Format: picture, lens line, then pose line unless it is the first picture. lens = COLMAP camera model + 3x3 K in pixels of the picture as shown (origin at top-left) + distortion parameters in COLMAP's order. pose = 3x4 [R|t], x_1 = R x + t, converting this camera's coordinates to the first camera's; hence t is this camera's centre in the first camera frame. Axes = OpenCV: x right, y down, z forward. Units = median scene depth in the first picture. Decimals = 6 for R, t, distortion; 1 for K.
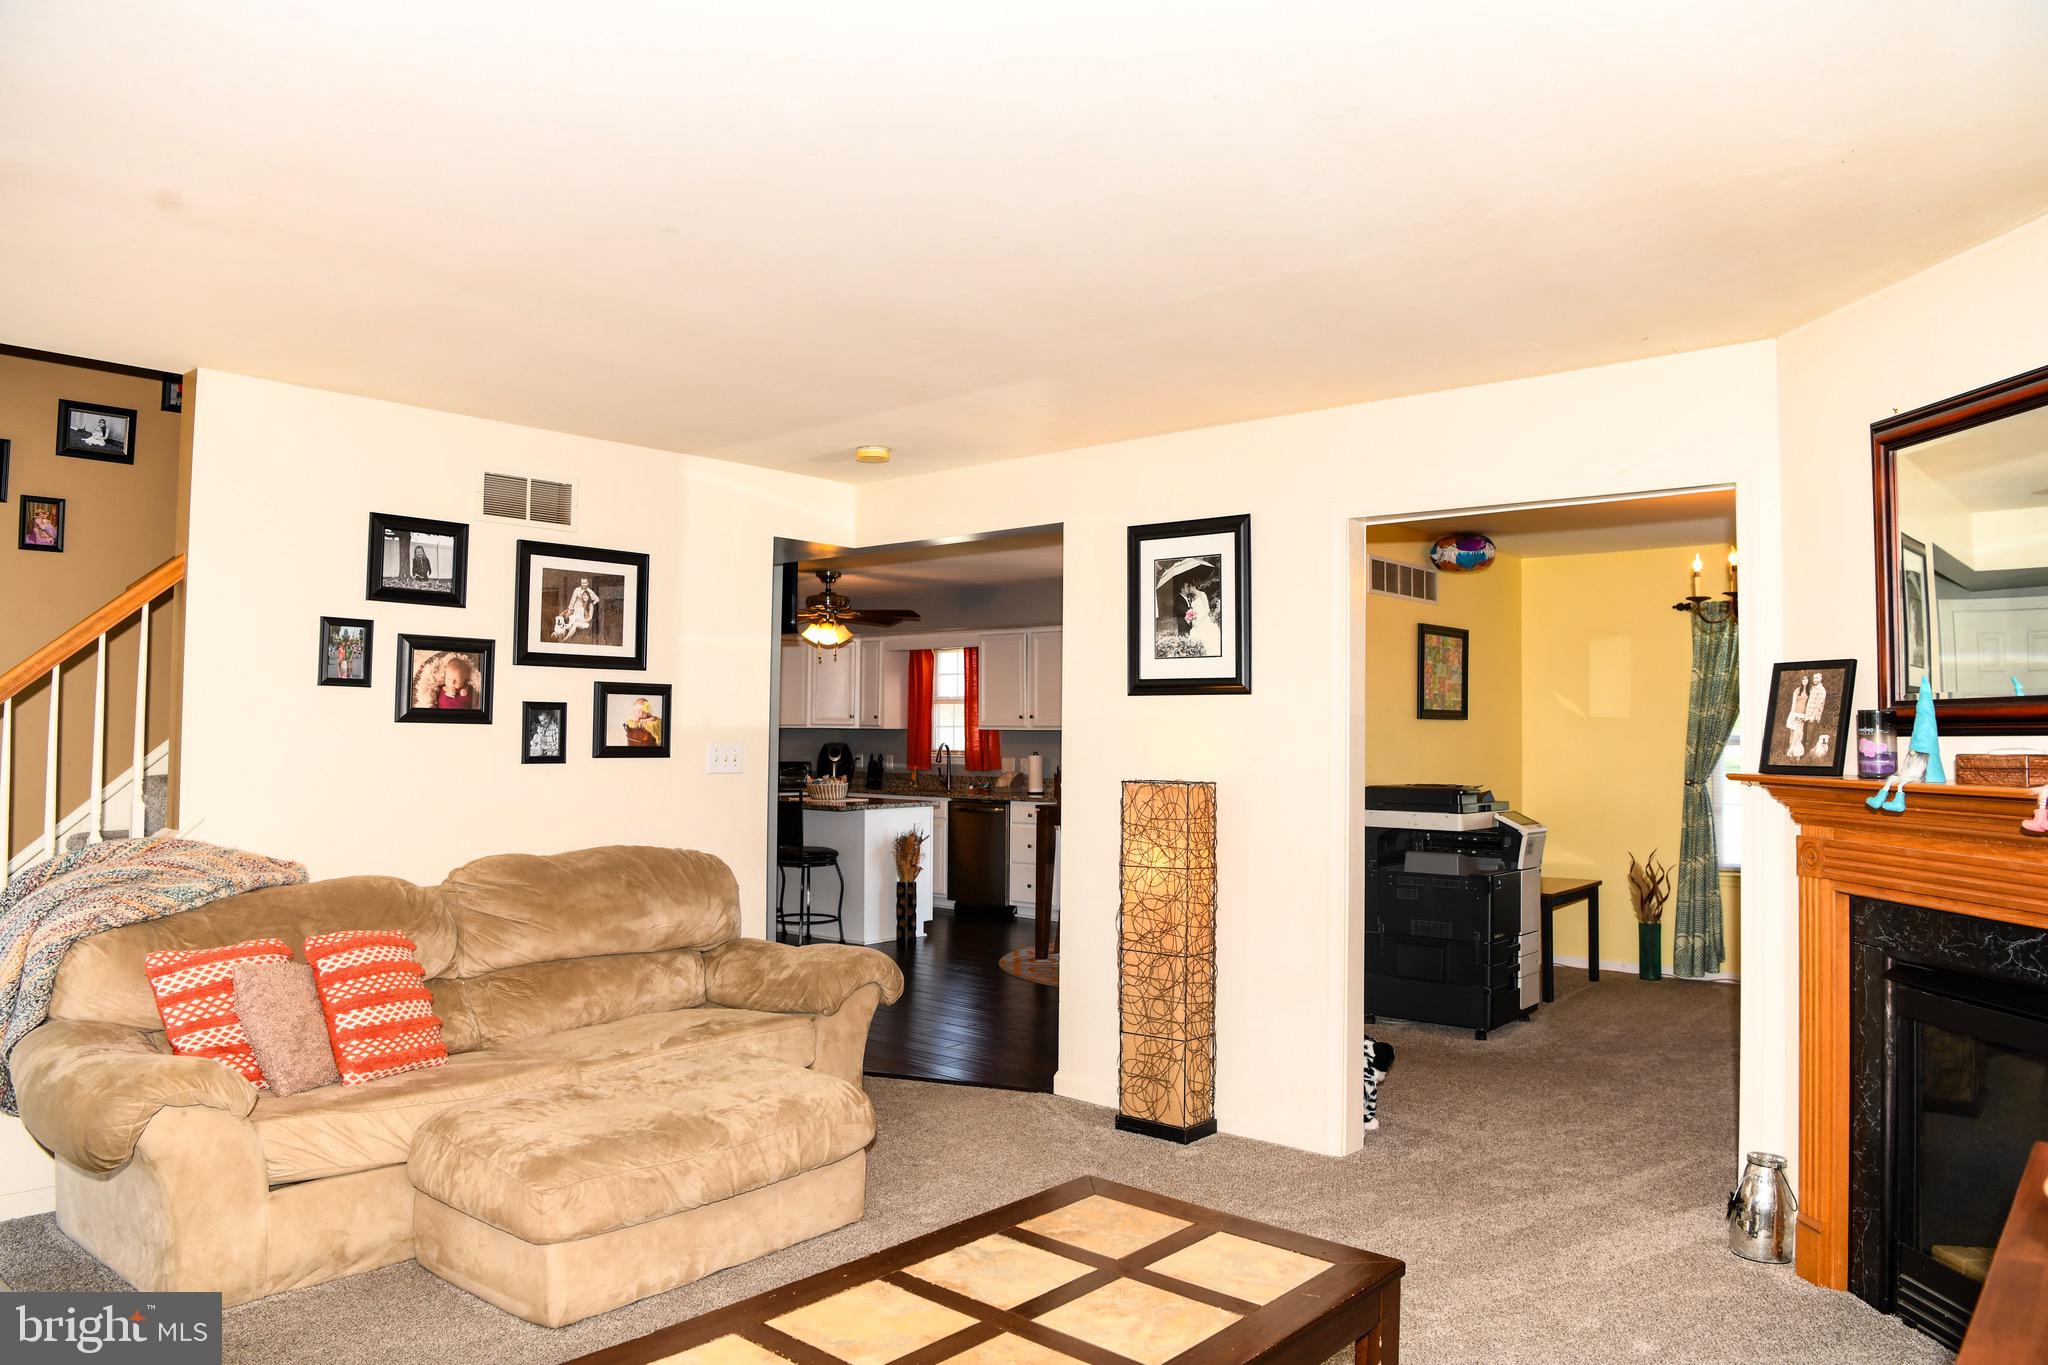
lens RADIAL K [[1406.5, 0, 1016.6], [0, 1406.5, 676.2], [0, 0, 1]] dist [-0.078095, 0.019069]
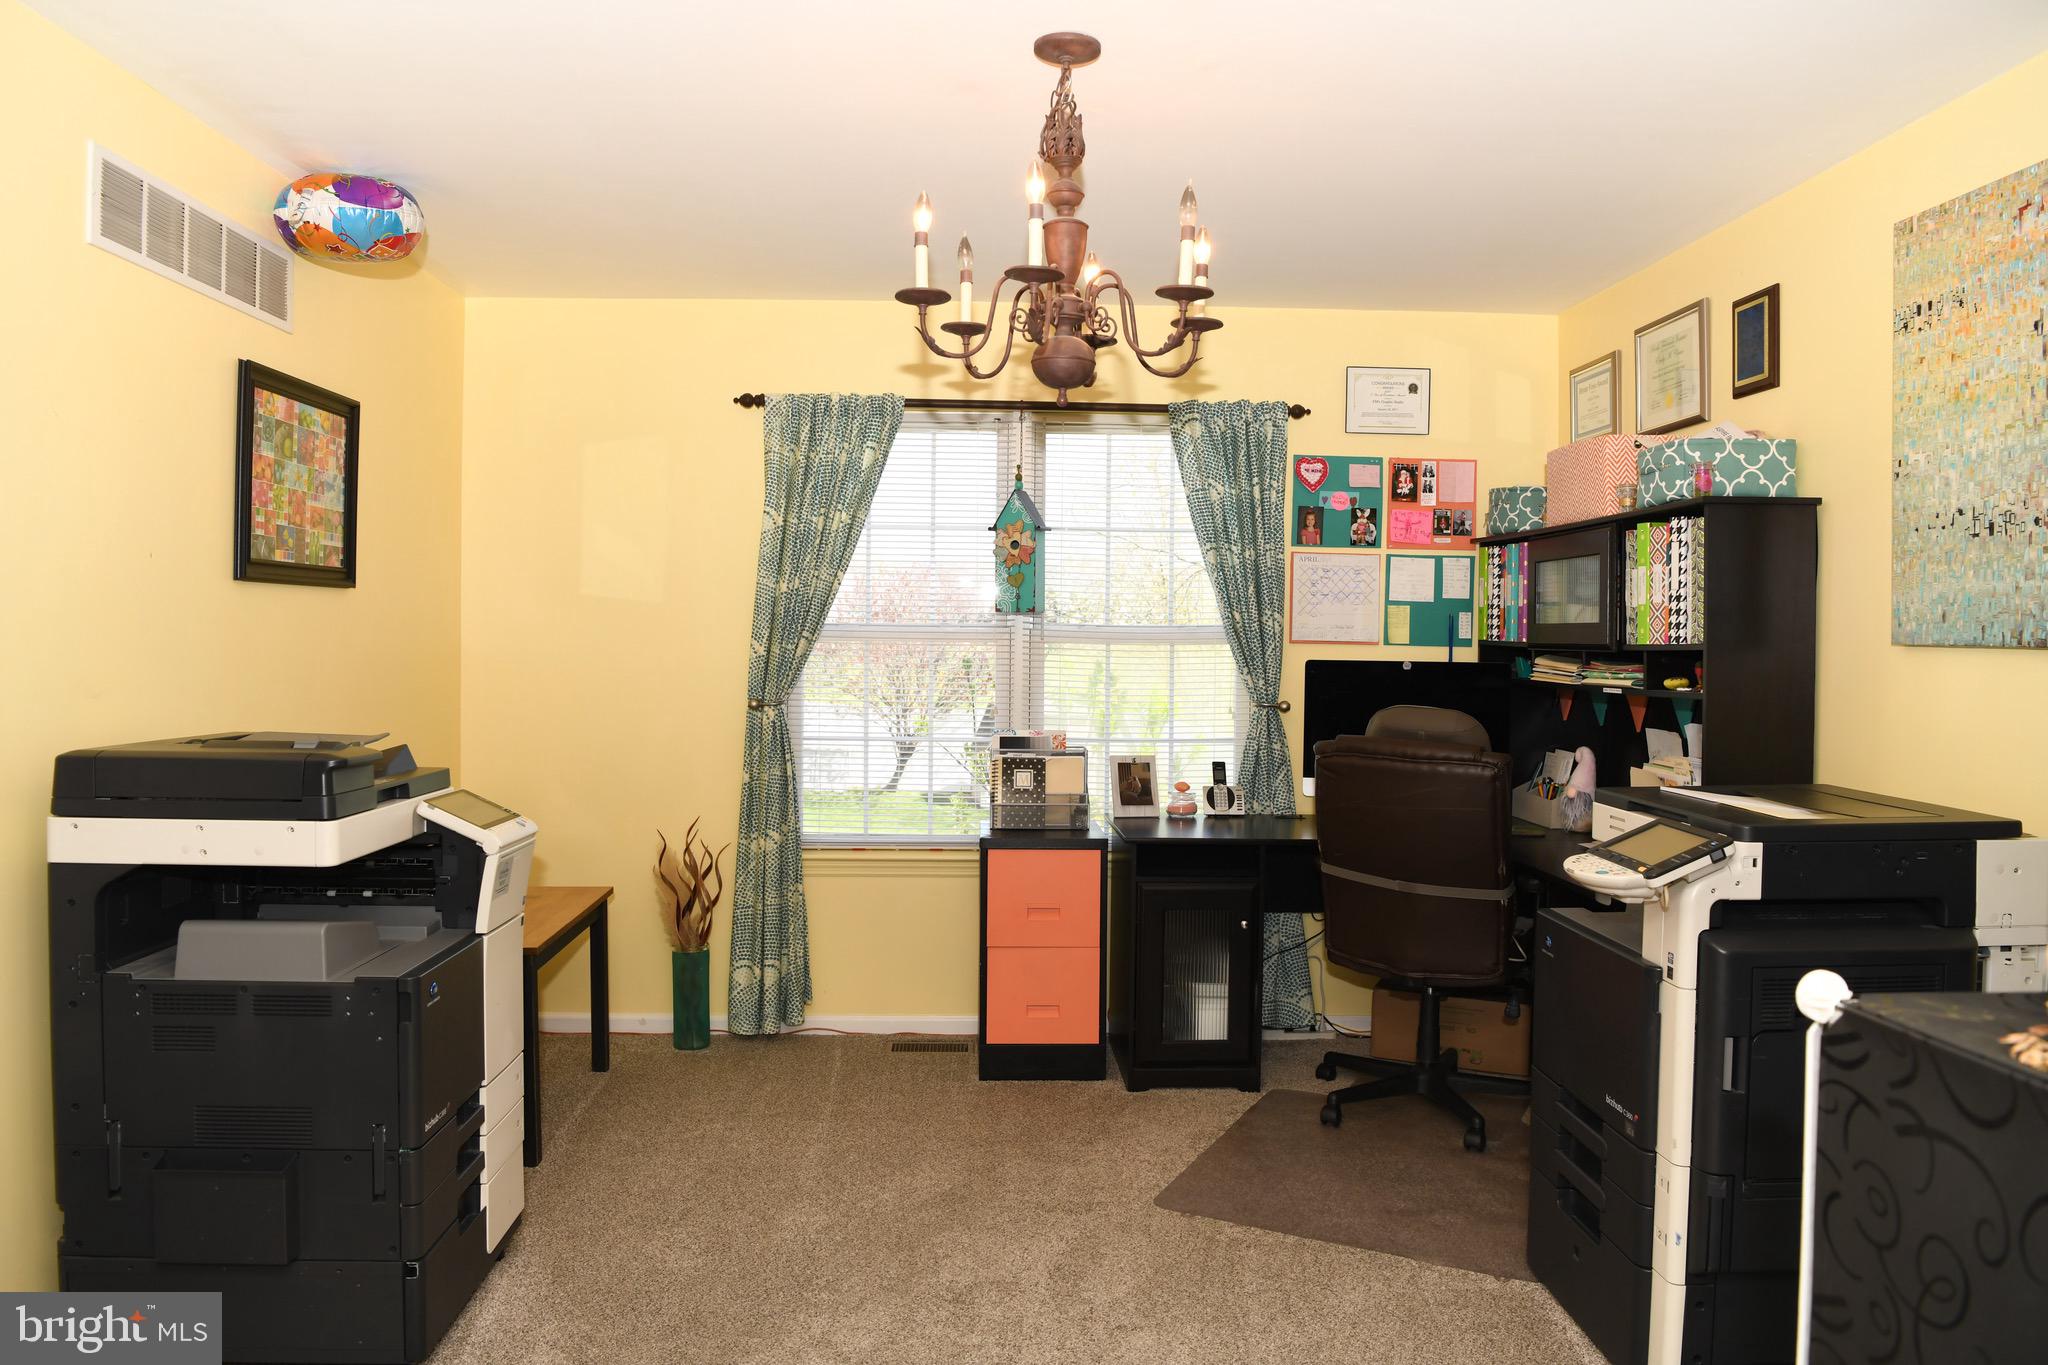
lens RADIAL K [[1406.5, 0, 1016.6], [0, 1406.5, 676.2], [0, 0, 1]] dist [-0.078095, 0.019069]
pose [[0.731449, -0.018781, 0.681637, 0.169687], [-0.031751, 0.997598, 0.061559, 0.025977], [-0.681156, -0.066670, 0.729096, 0.510858]]
